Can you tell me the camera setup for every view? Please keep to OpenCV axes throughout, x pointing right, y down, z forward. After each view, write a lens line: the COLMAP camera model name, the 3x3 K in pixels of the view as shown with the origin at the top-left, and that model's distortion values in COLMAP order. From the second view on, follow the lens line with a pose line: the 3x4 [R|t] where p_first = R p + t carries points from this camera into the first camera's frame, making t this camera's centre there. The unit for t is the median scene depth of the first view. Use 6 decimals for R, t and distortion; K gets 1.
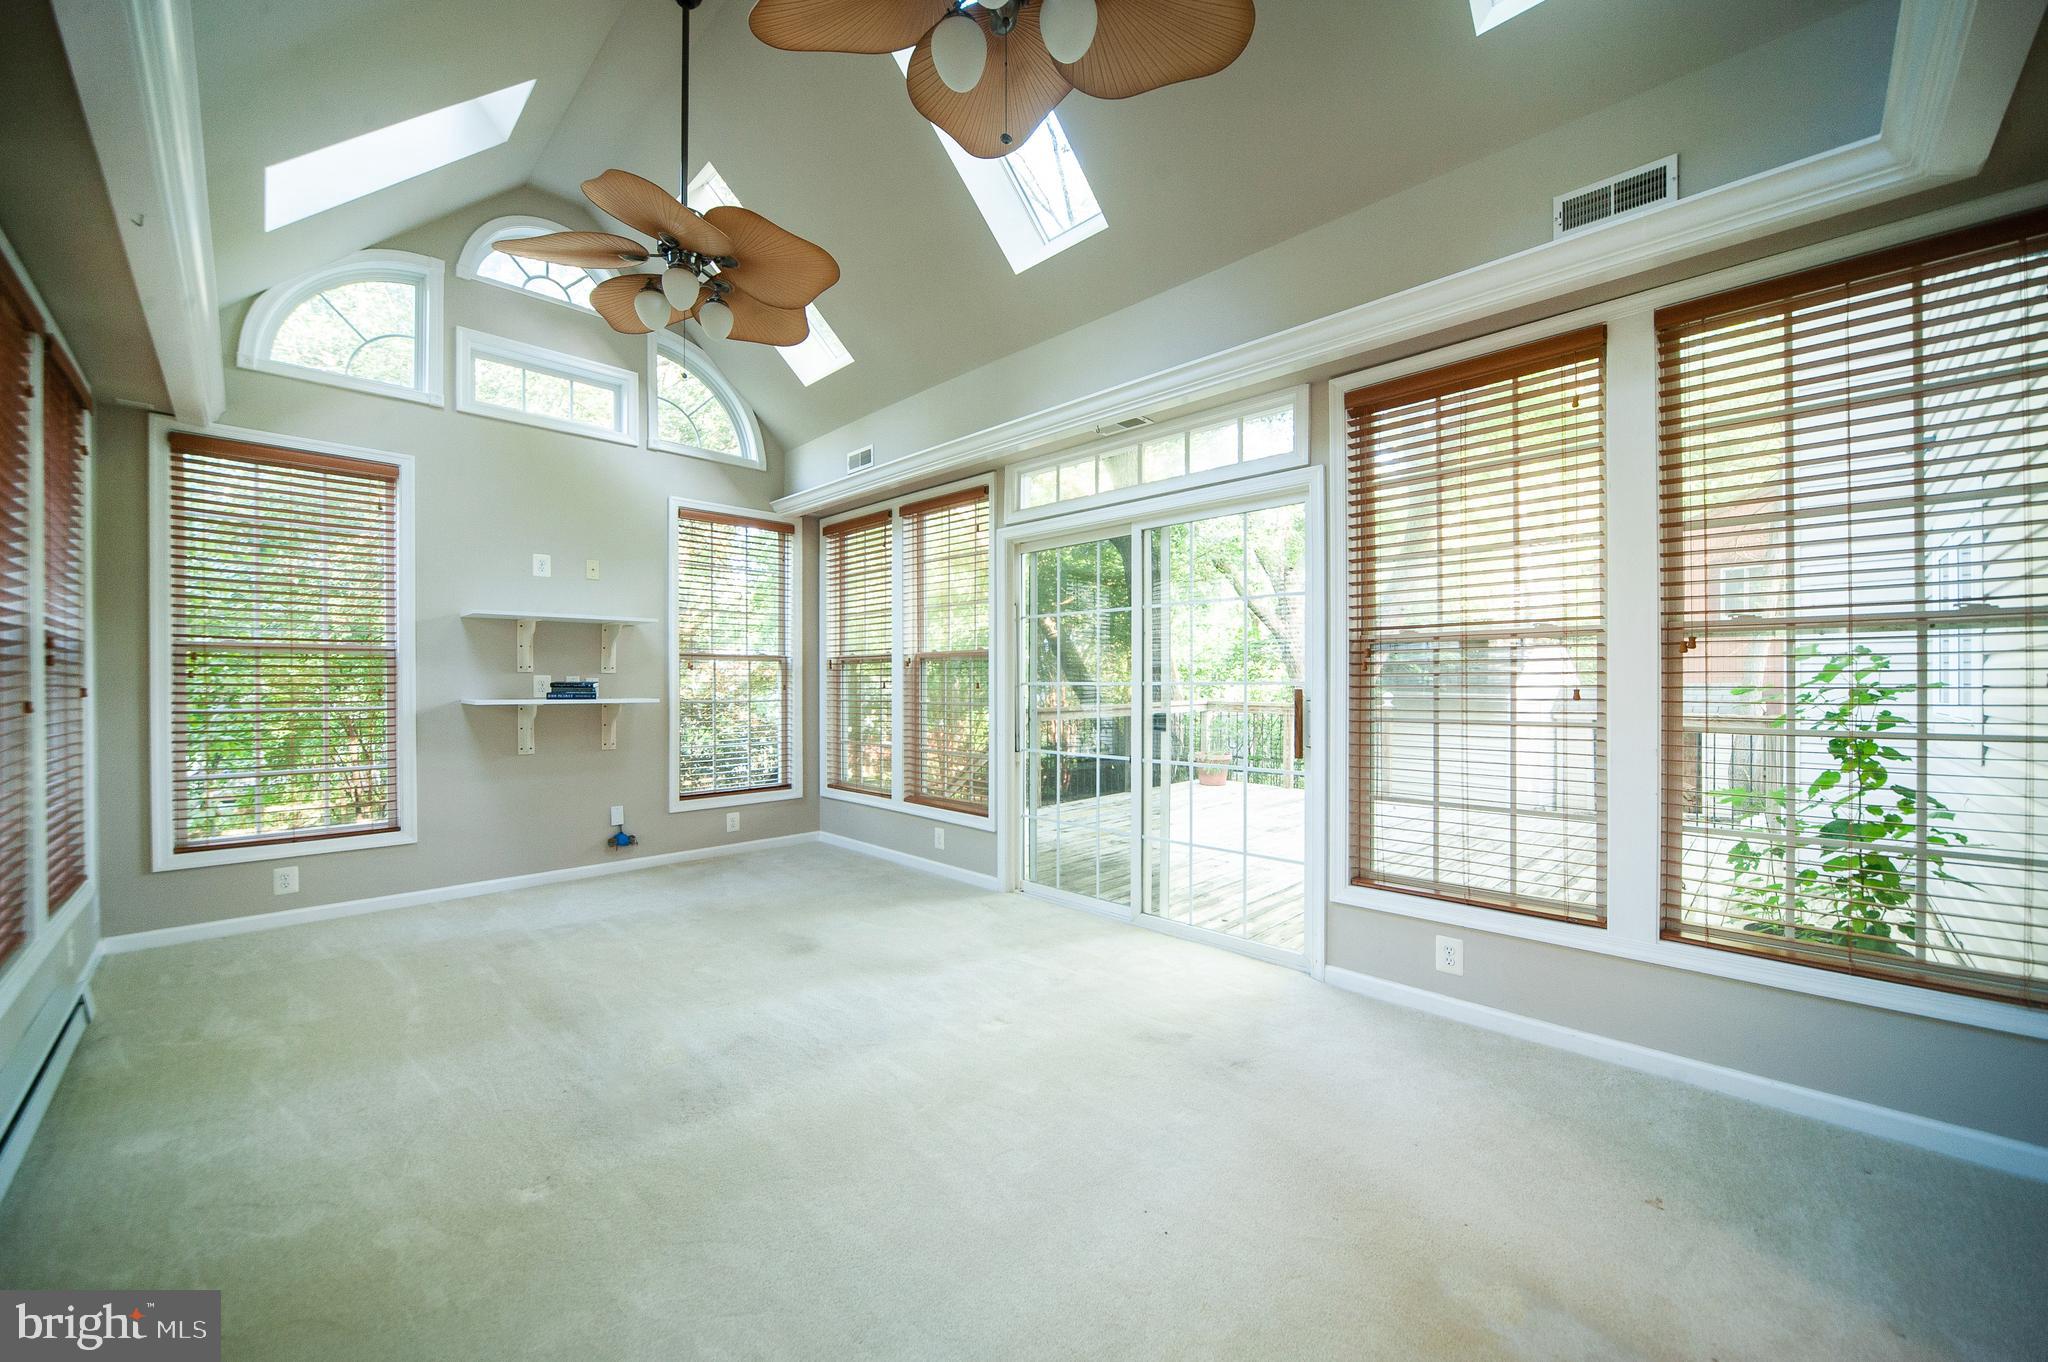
lens RADIAL K [[769.4, 0, 1023.8], [0, 769.4, 684.4], [0, 0, 1]] dist [-0.002557, -0.000096]
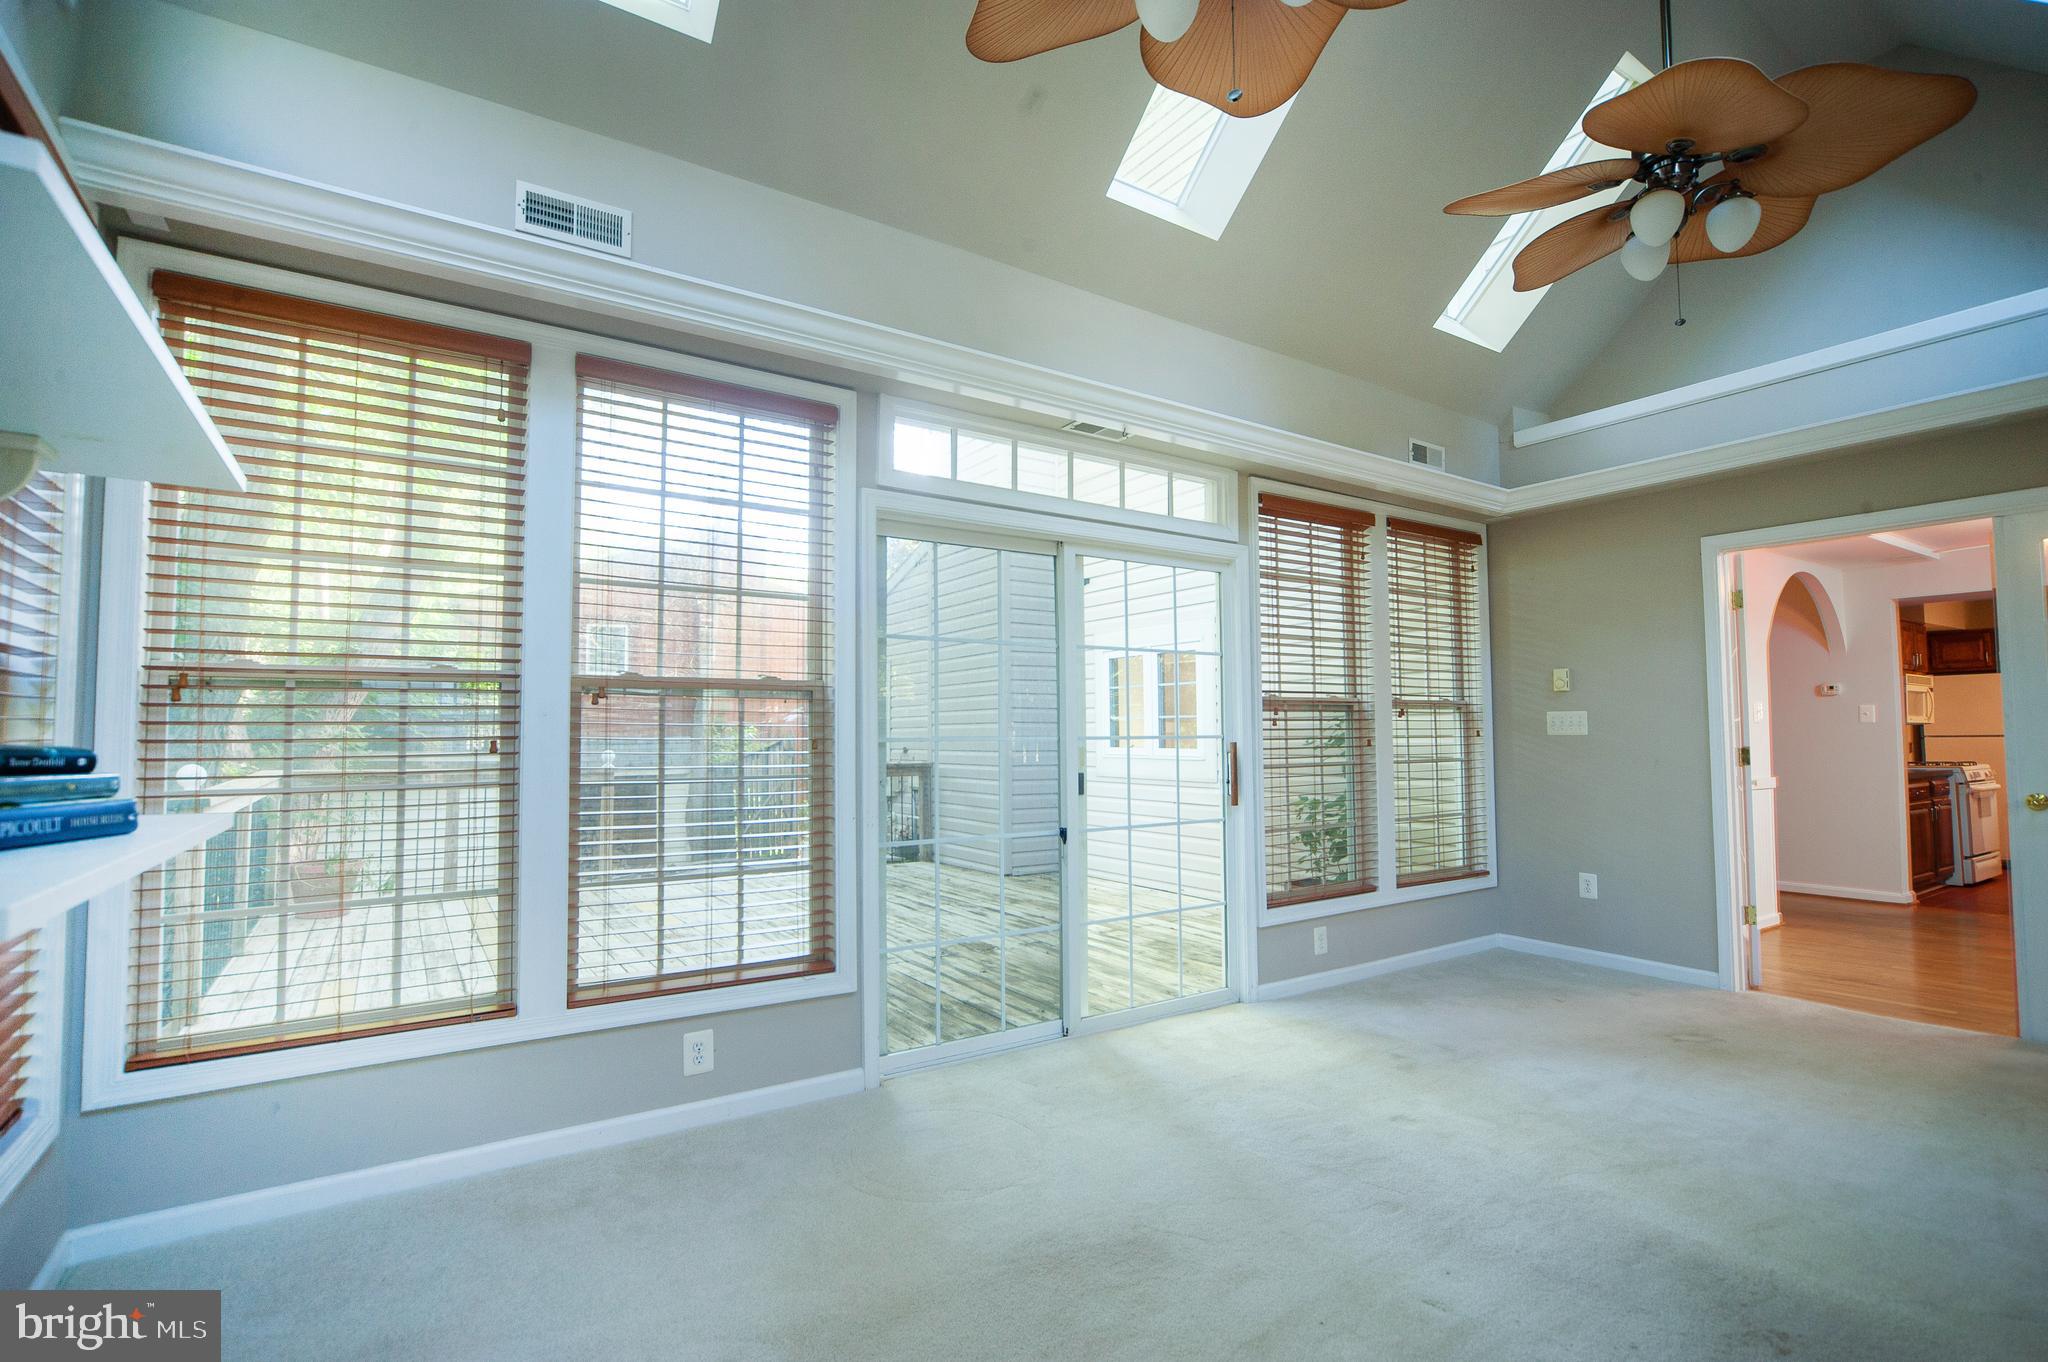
lens RADIAL K [[941.6, 0, 1021.8], [0, 941.6, 686.8], [0, 0, 1]] dist [-0.000862, -0.000295]
pose [[0.210069, 0.048496, 0.976483, -0.745540], [0.004471, 0.998711, -0.050562, -0.004750], [-0.977676, 0.014987, 0.209581, 0.737900]]
